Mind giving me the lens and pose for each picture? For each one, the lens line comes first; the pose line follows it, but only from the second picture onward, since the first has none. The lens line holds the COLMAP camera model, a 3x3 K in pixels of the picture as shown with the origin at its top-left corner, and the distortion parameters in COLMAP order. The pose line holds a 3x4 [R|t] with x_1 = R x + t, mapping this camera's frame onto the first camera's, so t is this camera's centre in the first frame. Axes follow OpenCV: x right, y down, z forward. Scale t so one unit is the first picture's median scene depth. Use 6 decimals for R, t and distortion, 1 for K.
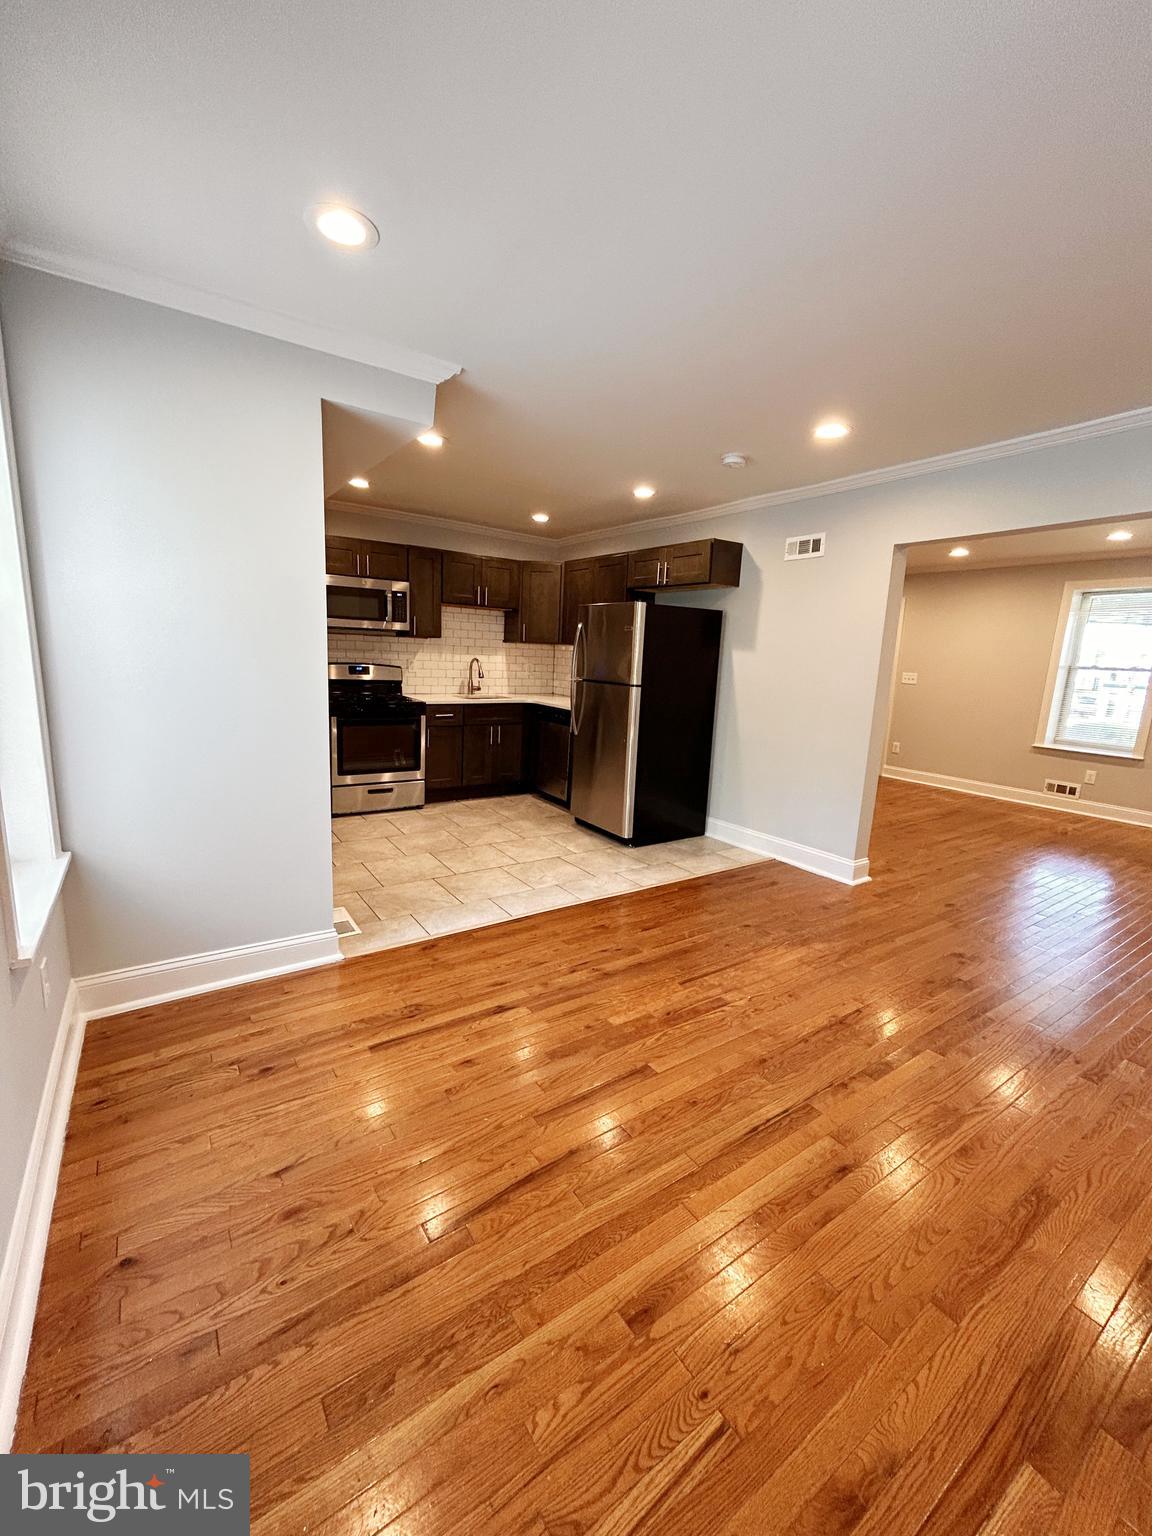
lens RADIAL K [[621.7, 0, 576.0], [0, 621.7, 768.0], [0, 0, 1]] dist [-0.000917, 0.000696]
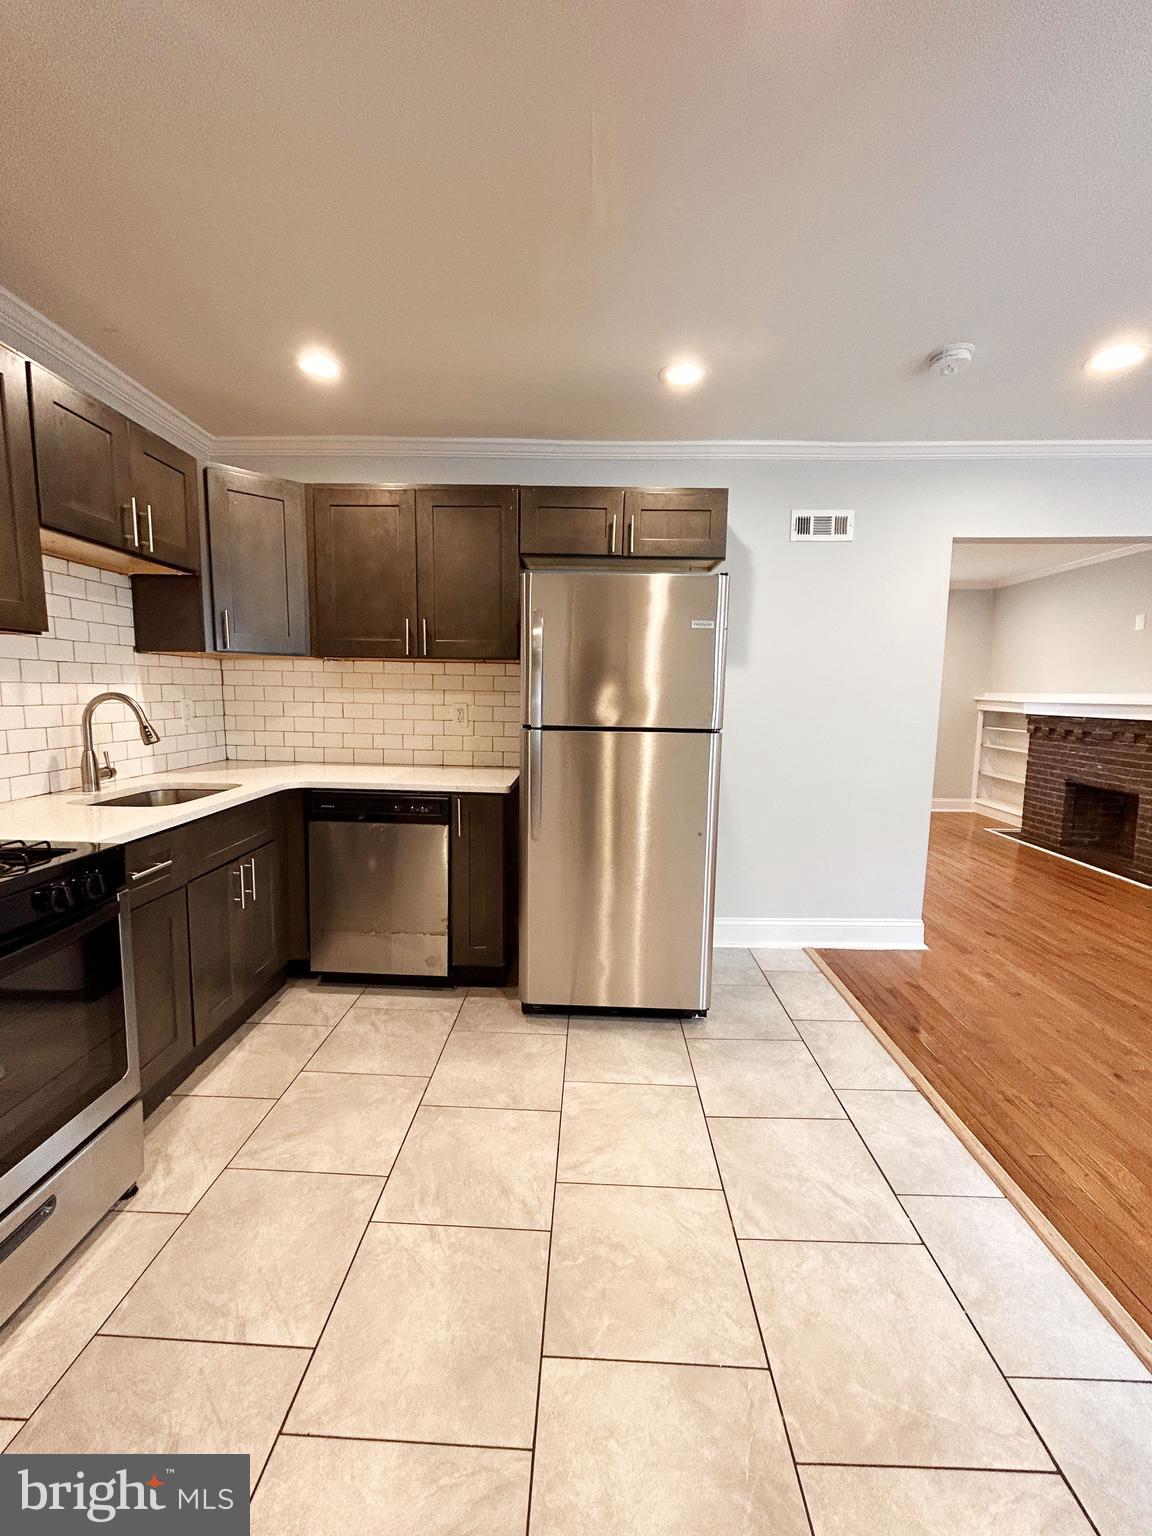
lens RADIAL K [[633.6, 0, 576.0], [0, 633.6, 768.0], [0, 0, 1]] dist [-0.001022, 0.000072]
pose [[0.587535, -0.132316, 0.798308, -0.425622], [0.160603, 0.985983, 0.045223, -0.146363], [-0.793101, 0.101640, 0.600550, 0.777558]]
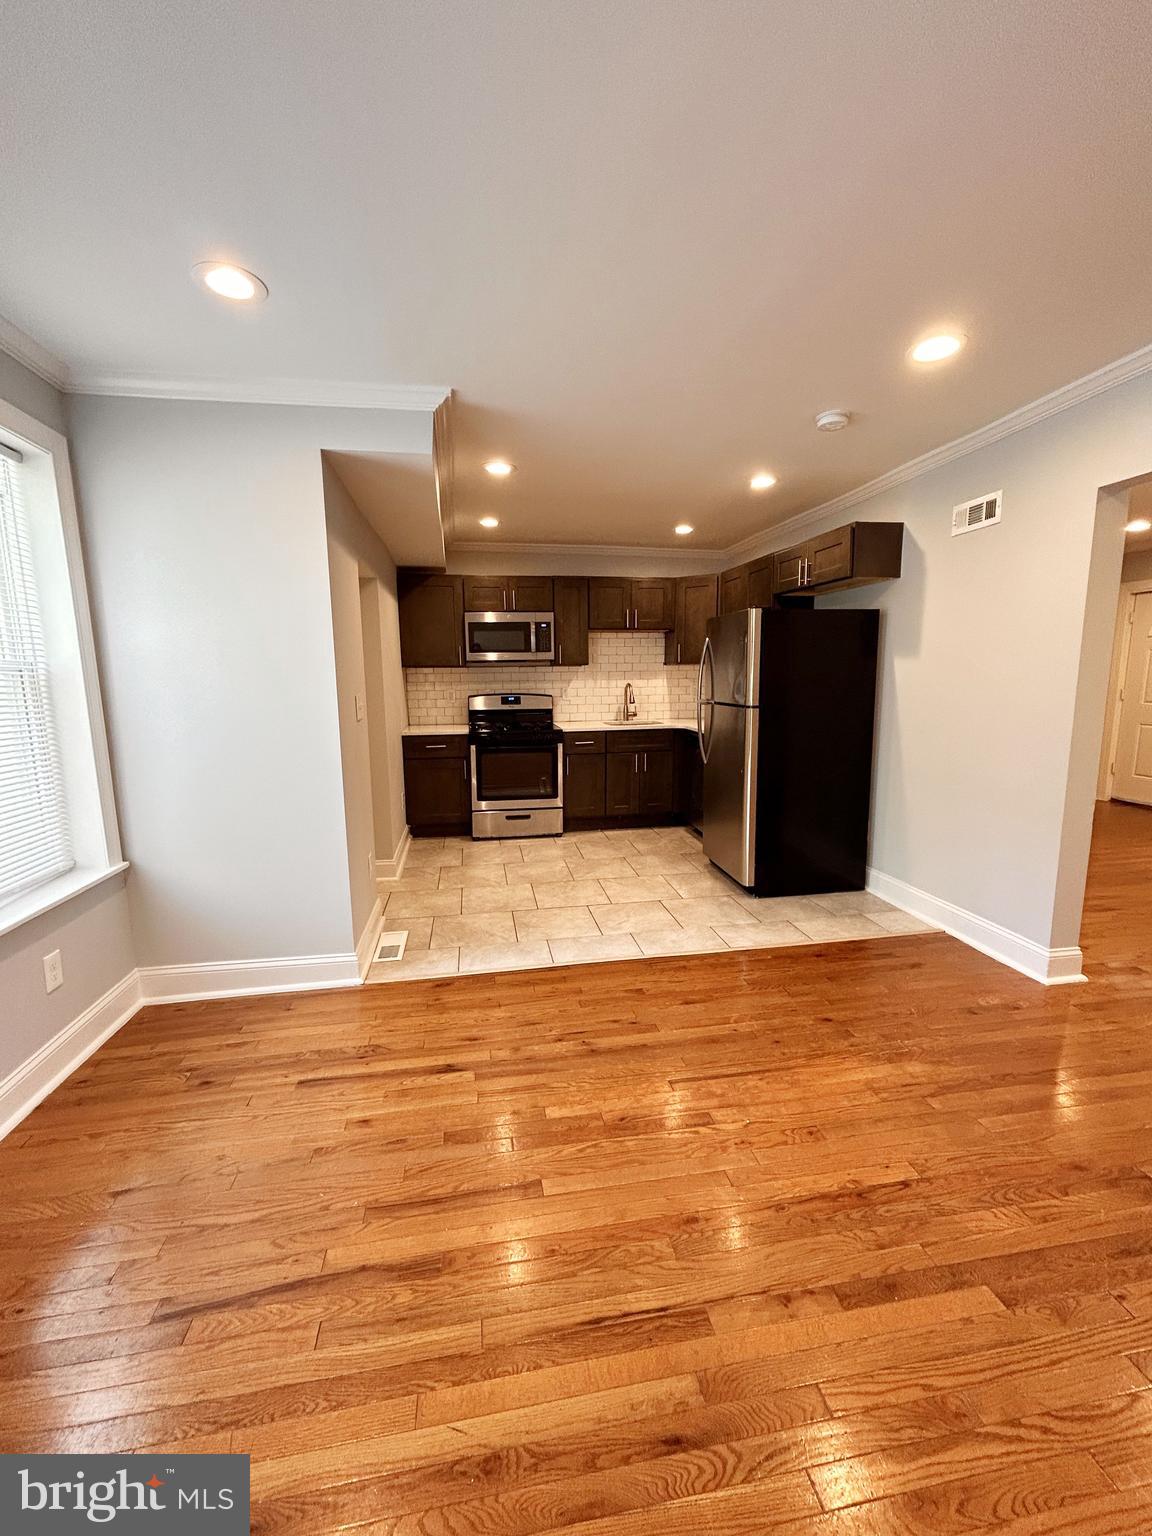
lens RADIAL K [[621.7, 0, 576.0], [0, 621.7, 768.0], [0, 0, 1]] dist [-0.000917, 0.000696]
pose [[0.907070, 0.008852, -0.420887, 0.239062], [-0.025580, 0.999090, -0.034116, -0.013999], [0.420203, 0.041711, 0.906471, 0.132472]]
